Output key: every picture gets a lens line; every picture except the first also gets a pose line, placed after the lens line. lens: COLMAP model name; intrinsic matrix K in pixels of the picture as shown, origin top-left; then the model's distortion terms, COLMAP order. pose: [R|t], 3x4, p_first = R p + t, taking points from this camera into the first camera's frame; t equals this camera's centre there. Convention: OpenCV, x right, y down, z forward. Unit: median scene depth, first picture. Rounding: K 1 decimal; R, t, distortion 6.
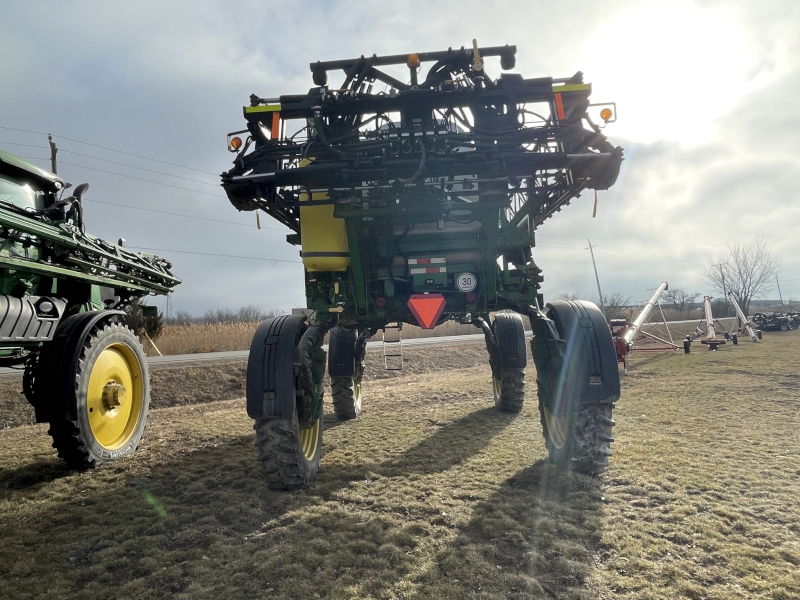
lens RADIAL K [[518.4, 0, 401.3], [0, 518.4, 300.7], [0, 0, 1]] dist [-0.005950, -0.000686]
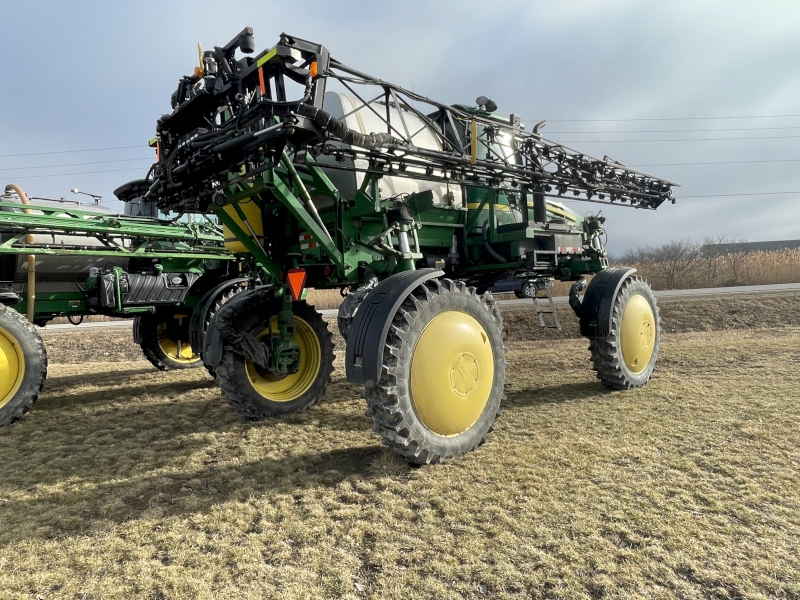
lens RADIAL K [[518.4, 0, 401.6], [0, 518.4, 299.1], [0, 0, 1]] dist [-0.005950, -0.000686]
pose [[0.712580, 0.018115, -0.701357, 1.044414], [0.058515, 0.994649, 0.085142, -0.030648], [0.699147, -0.101710, 0.707707, 0.397400]]
